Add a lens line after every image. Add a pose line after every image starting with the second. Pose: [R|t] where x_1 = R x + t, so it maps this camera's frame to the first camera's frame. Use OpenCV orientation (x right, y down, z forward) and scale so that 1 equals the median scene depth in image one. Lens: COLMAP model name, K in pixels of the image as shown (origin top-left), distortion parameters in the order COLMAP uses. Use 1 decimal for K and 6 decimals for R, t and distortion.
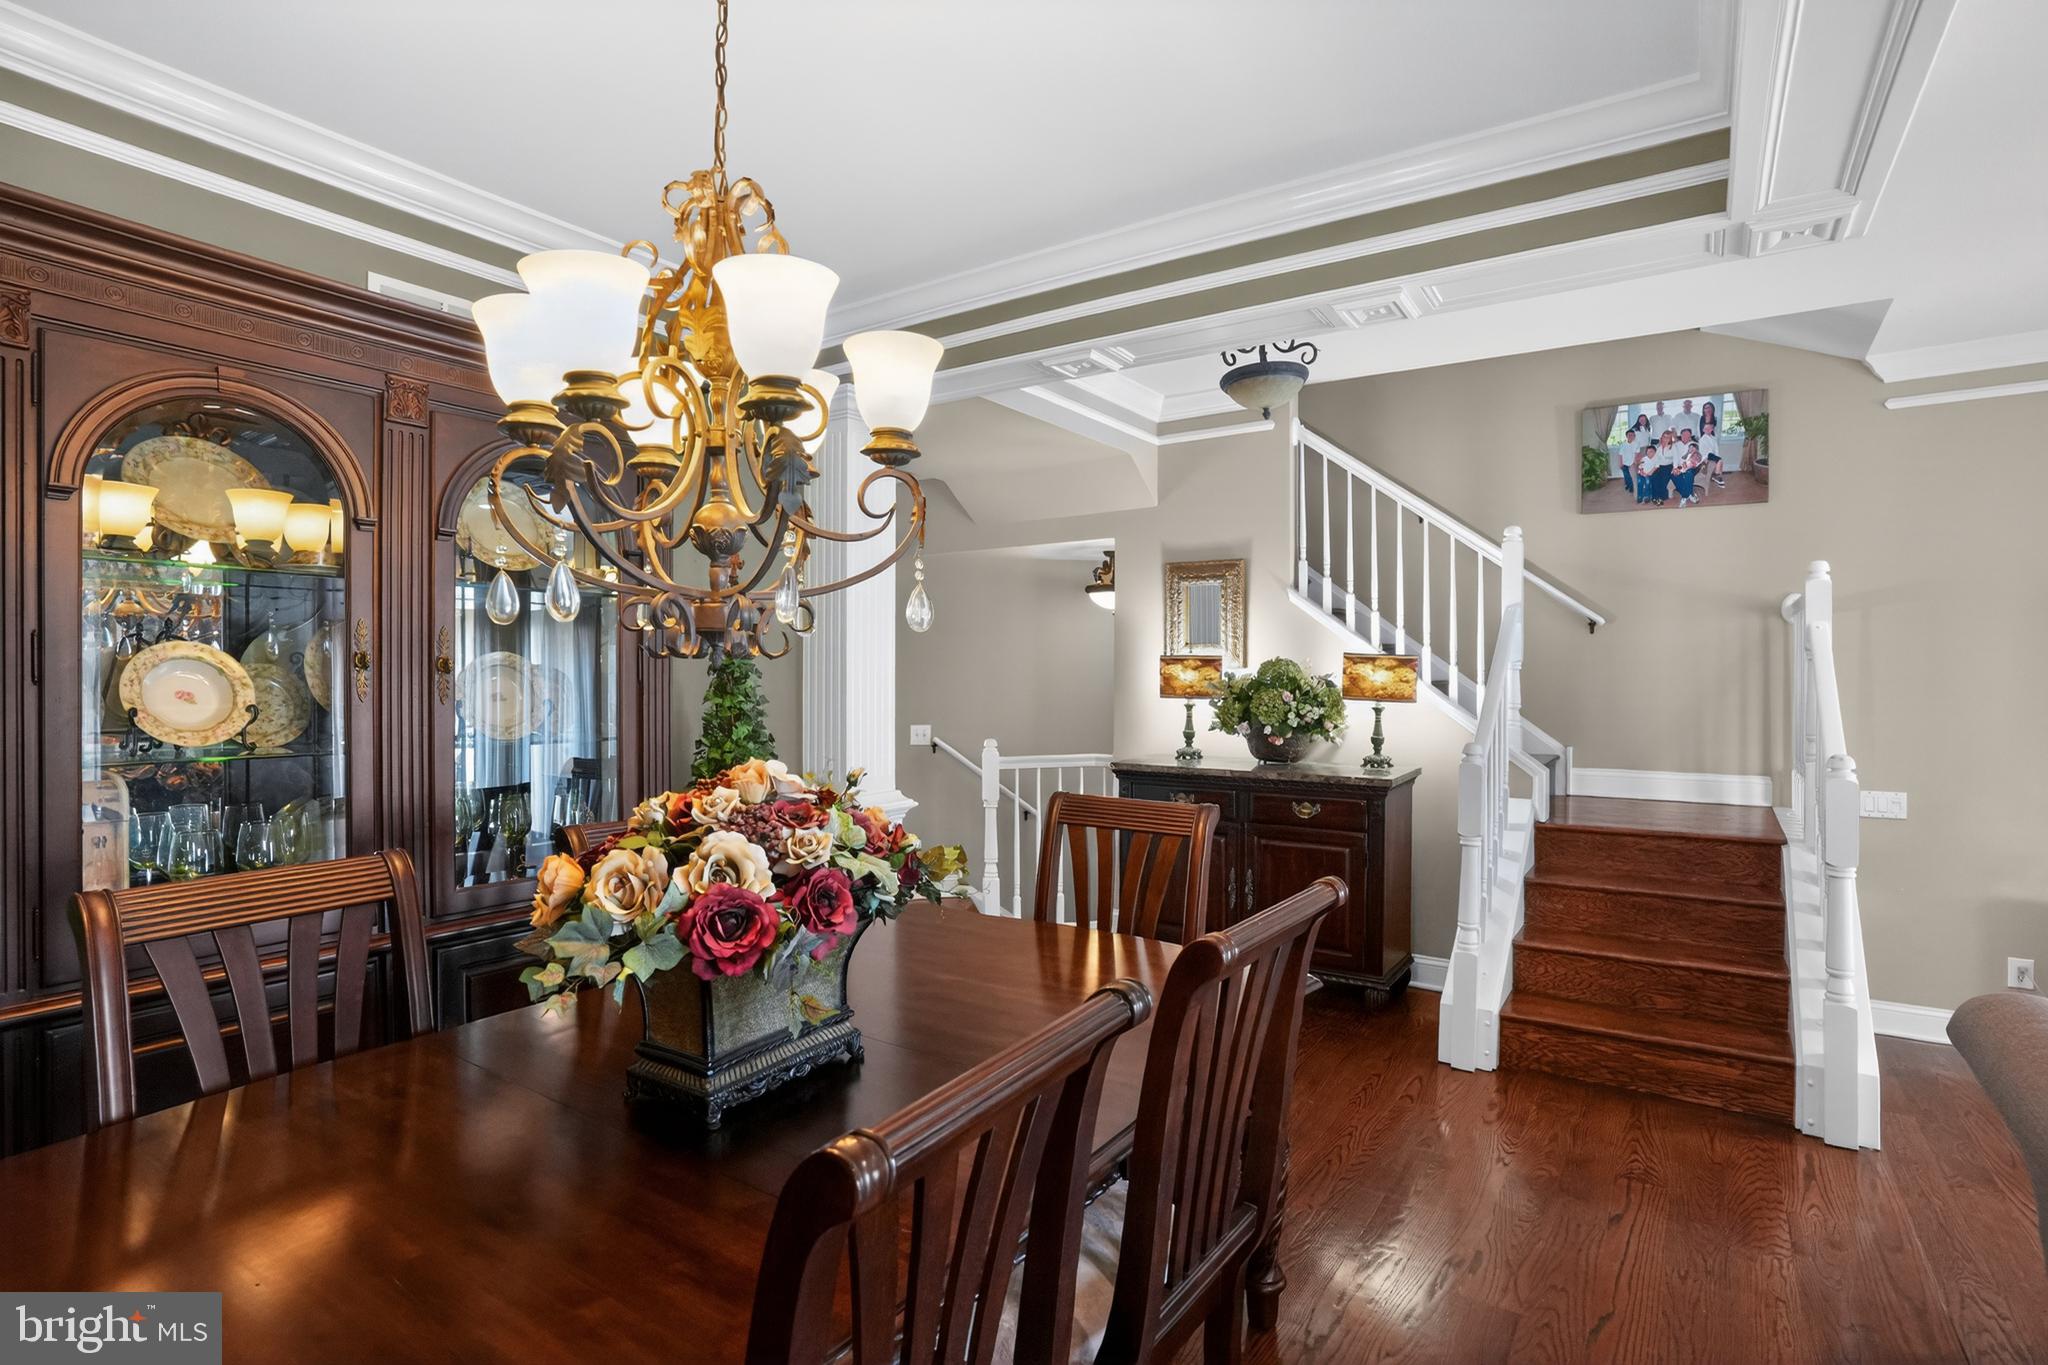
lens RADIAL K [[1032.4, 0, 1038.9], [0, 1032.4, 664.4], [0, 0, 1]] dist [-0.031570, 0.009698]
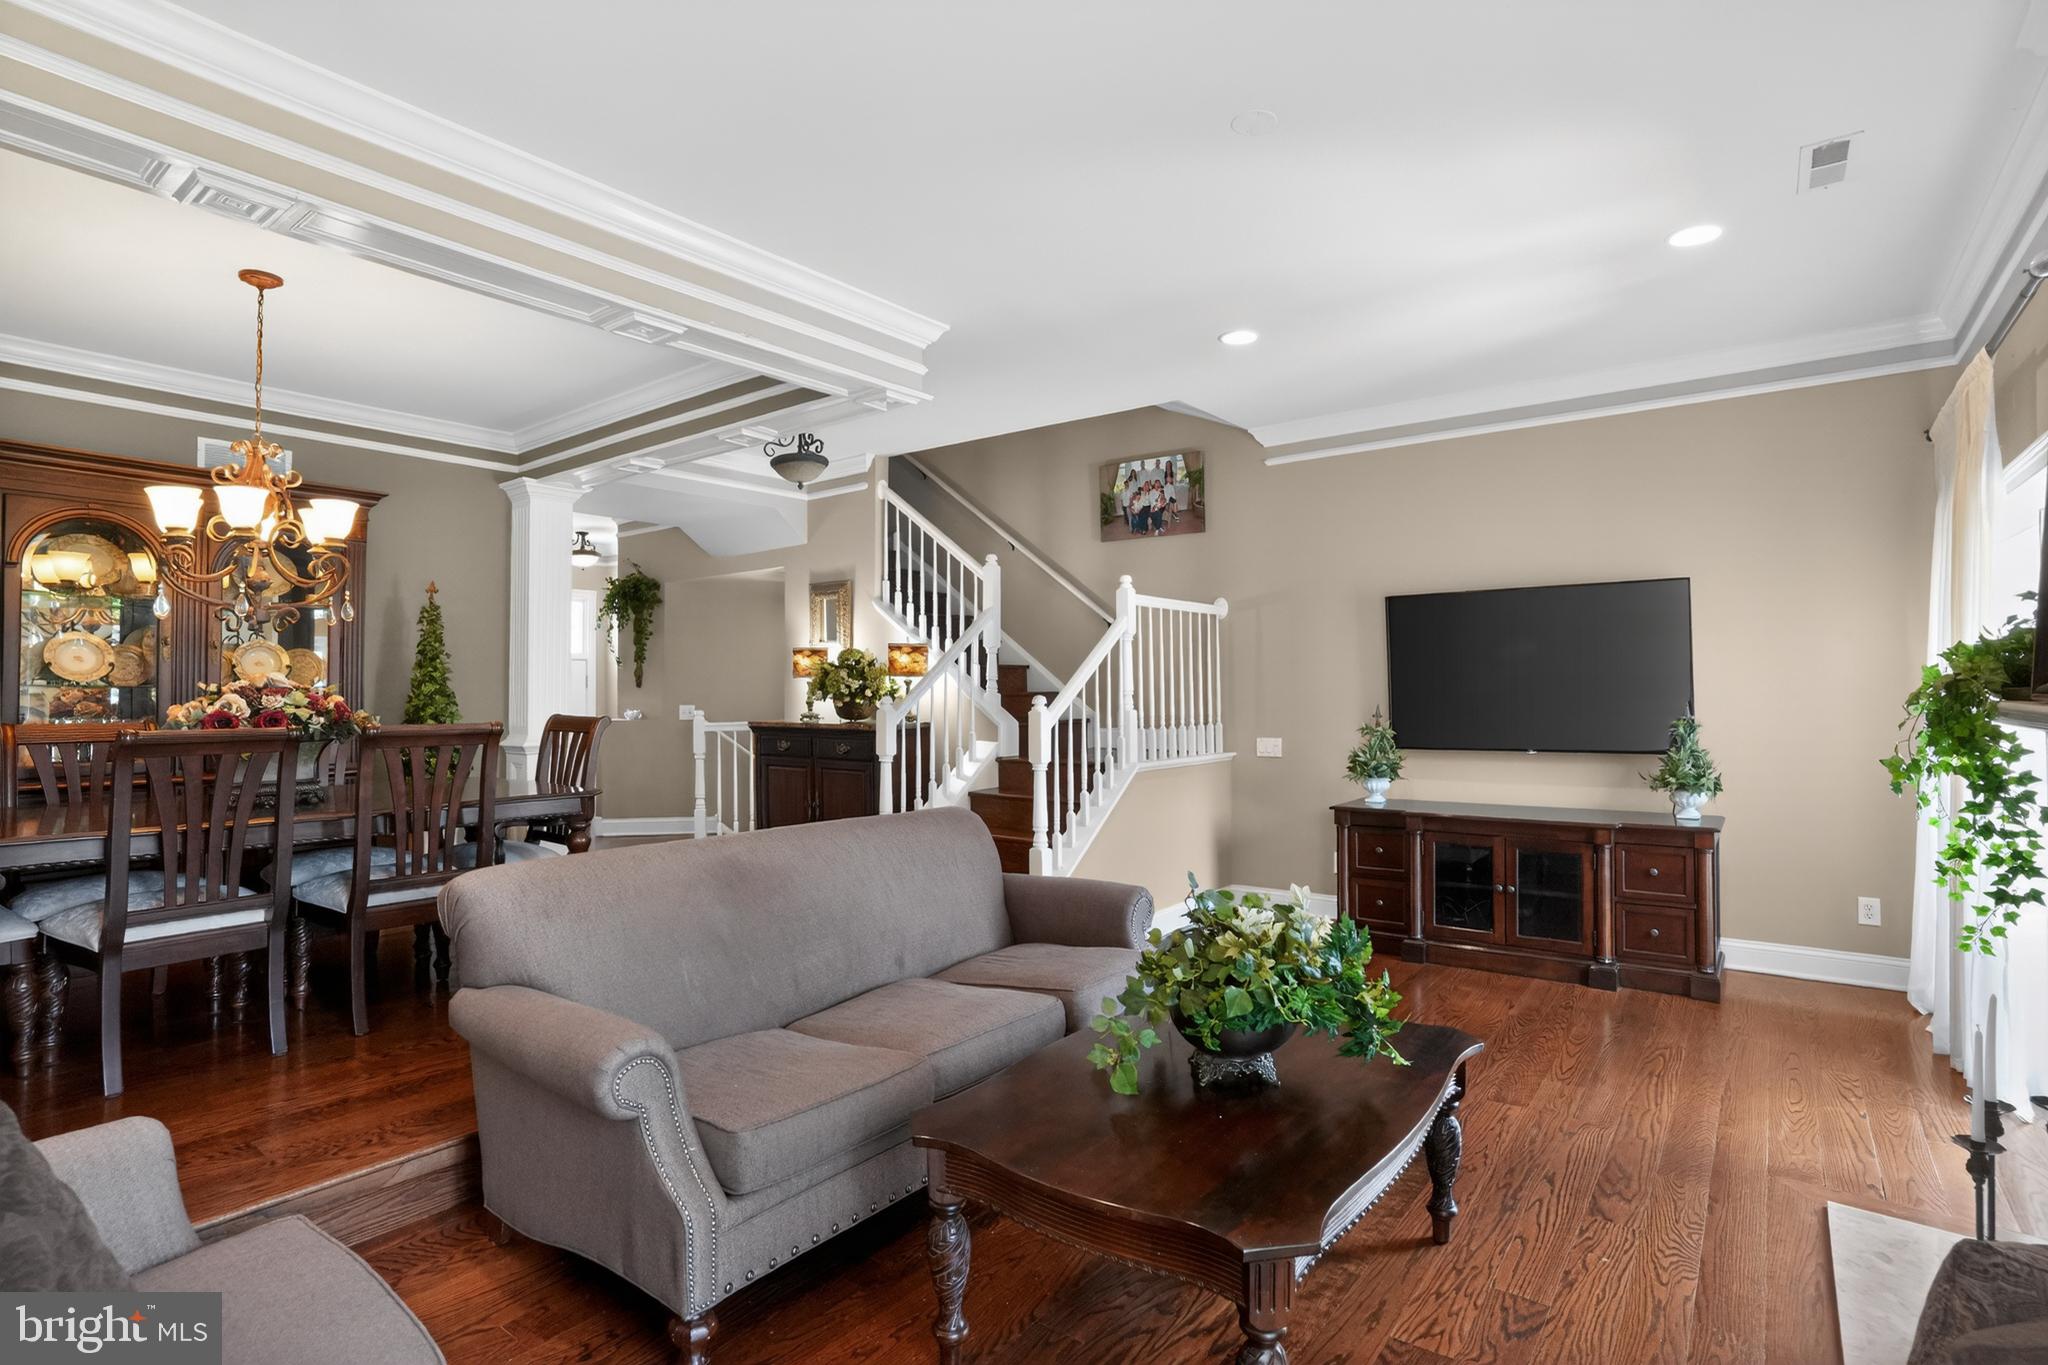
lens RADIAL K [[1032.4, 0, 1009.5], [0, 1032.4, 668.0], [0, 0, 1]] dist [-0.031570, 0.009698]
pose [[0.997446, -0.011773, -0.070448, 0.531290], [0.010674, 0.999816, -0.015964, 0.045642], [0.070623, 0.015171, 0.997388, -0.412383]]
